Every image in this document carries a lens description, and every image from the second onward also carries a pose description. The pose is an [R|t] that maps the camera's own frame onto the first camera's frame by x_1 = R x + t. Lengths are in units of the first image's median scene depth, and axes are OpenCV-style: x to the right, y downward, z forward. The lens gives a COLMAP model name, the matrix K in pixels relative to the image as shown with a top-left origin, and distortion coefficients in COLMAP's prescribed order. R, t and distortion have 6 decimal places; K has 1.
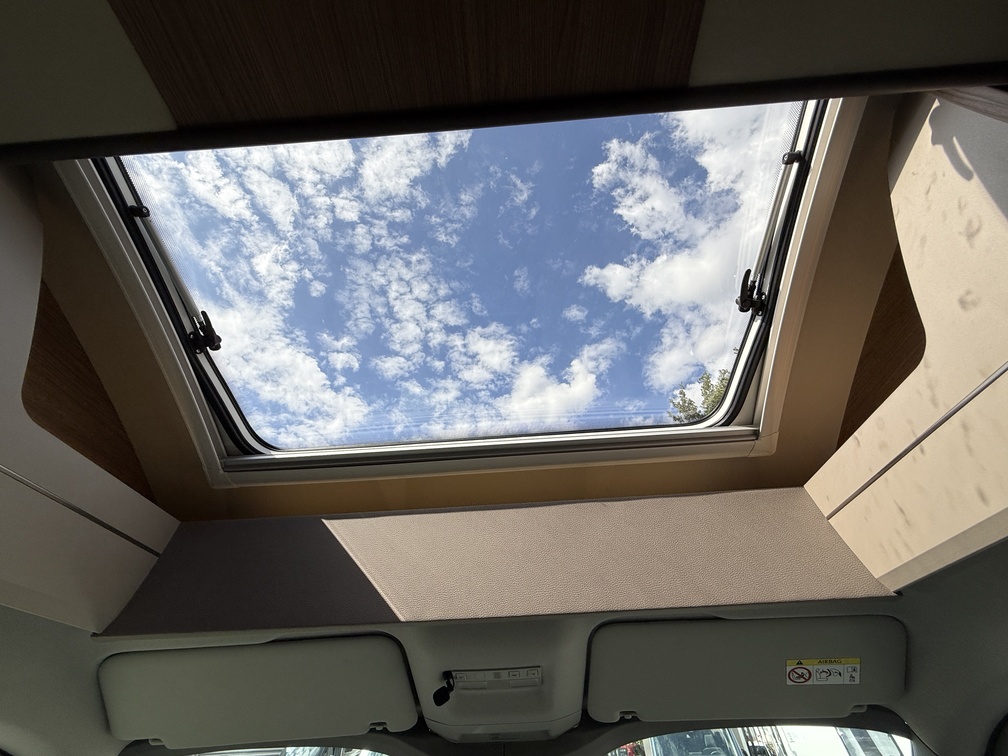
lens RADIAL K [[403.4, 0, 504.0], [0, 403.4, 378.0], [0, 0, 1]] dist [0.001477, 0.000201]
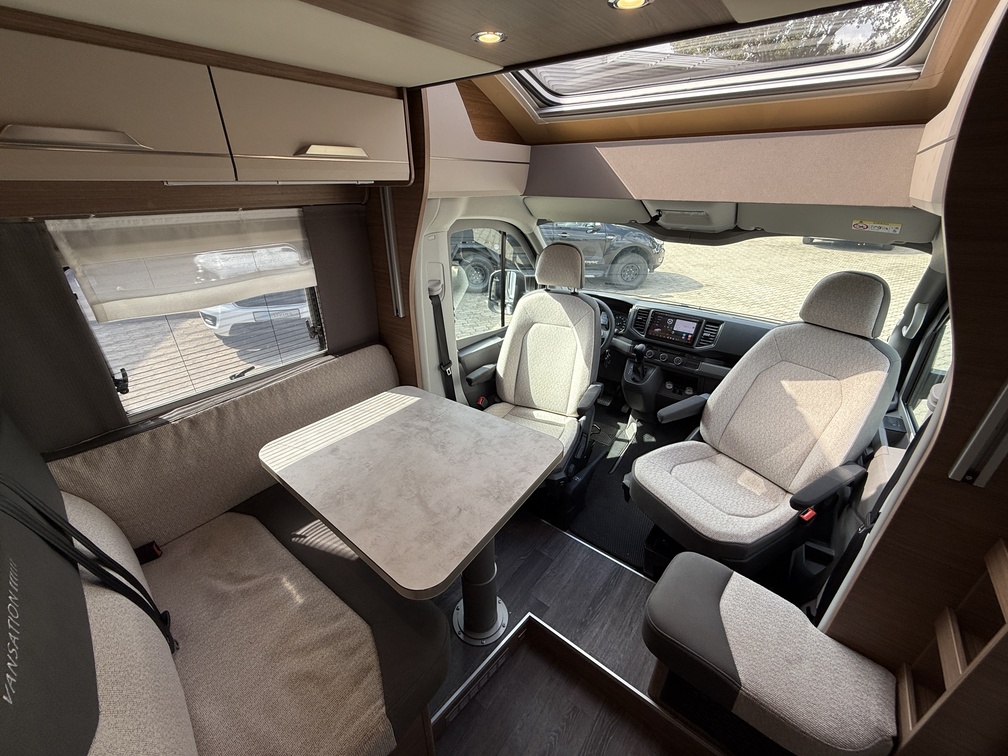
lens RADIAL K [[402.4, 0, 499.5], [0, 402.4, 377.8], [0, 0, 1]] dist [-0.001017, 0.000416]
pose [[0.820466, 0.280806, -0.497979, 0.493790], [0.373102, 0.396979, 0.838572, -1.061565], [0.433163, -0.873817, 0.220939, -0.649136]]
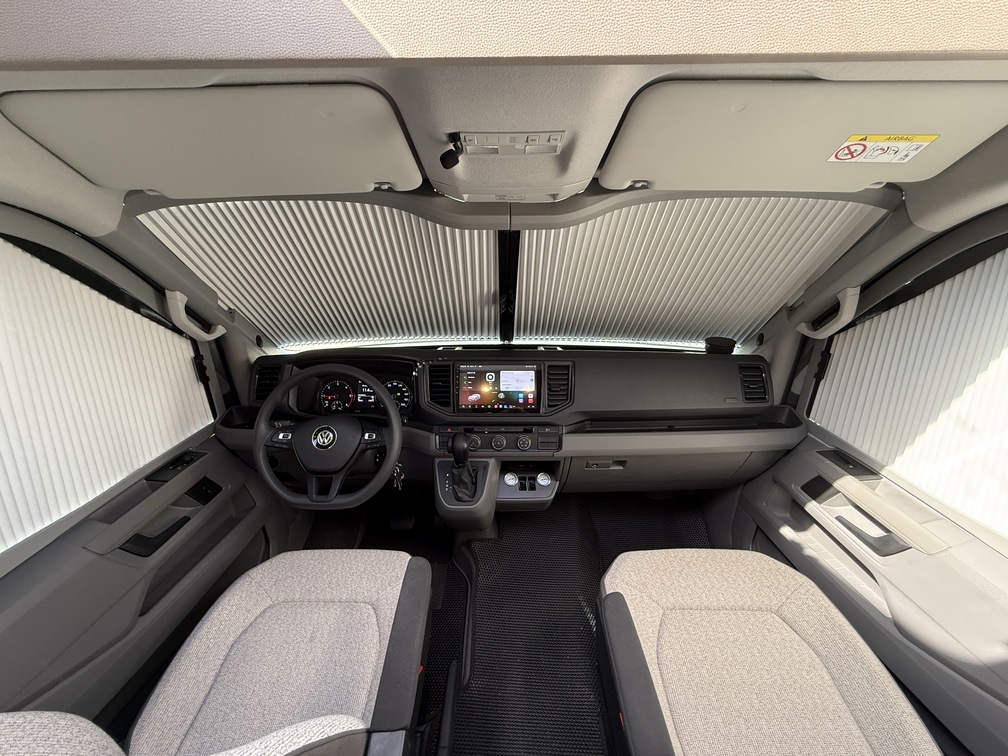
lens RADIAL K [[402.4, 0, 499.5], [0, 402.4, 377.8], [0, 0, 1]] dist [-0.001017, 0.000416]
pose [[0.998525, 0.005394, 0.054016, -0.088605], [-0.051464, 0.410662, 0.910334, 0.171298], [-0.017272, -0.911771, 0.410335, 0.193450]]
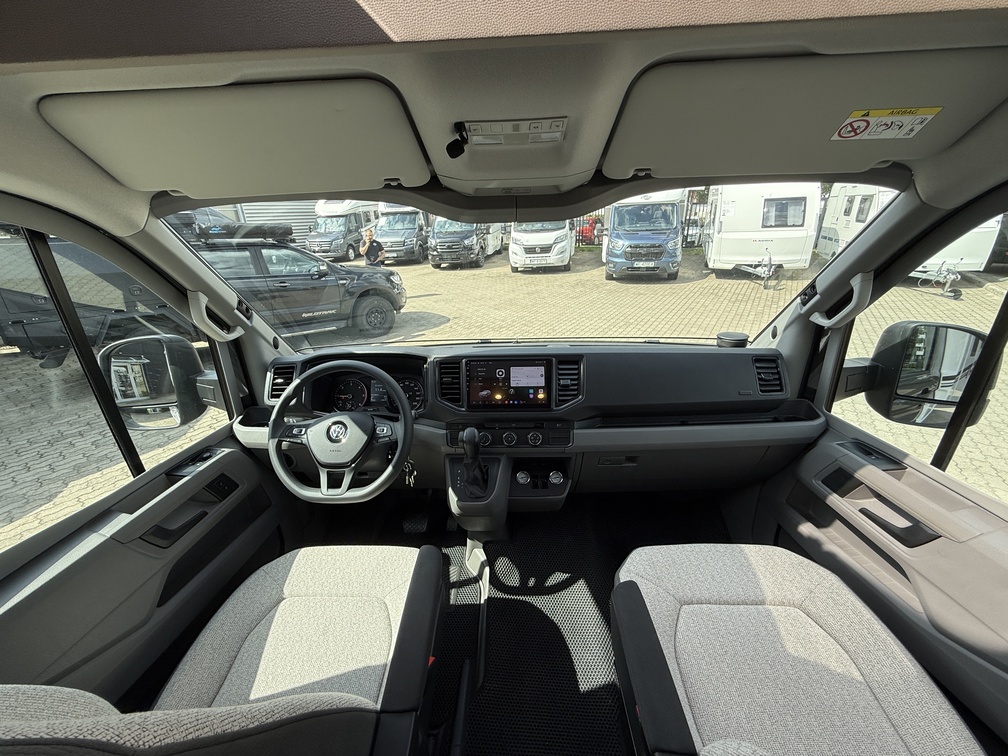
lens RADIAL K [[402.4, 0, 499.5], [0, 402.4, 377.8], [0, 0, 1]] dist [-0.001017, 0.000416]
pose [[0.999760, -0.008102, 0.020368, -0.075345], [-0.014645, 0.444469, 0.895674, 0.194198], [-0.016310, -0.895757, 0.444244, 0.123134]]
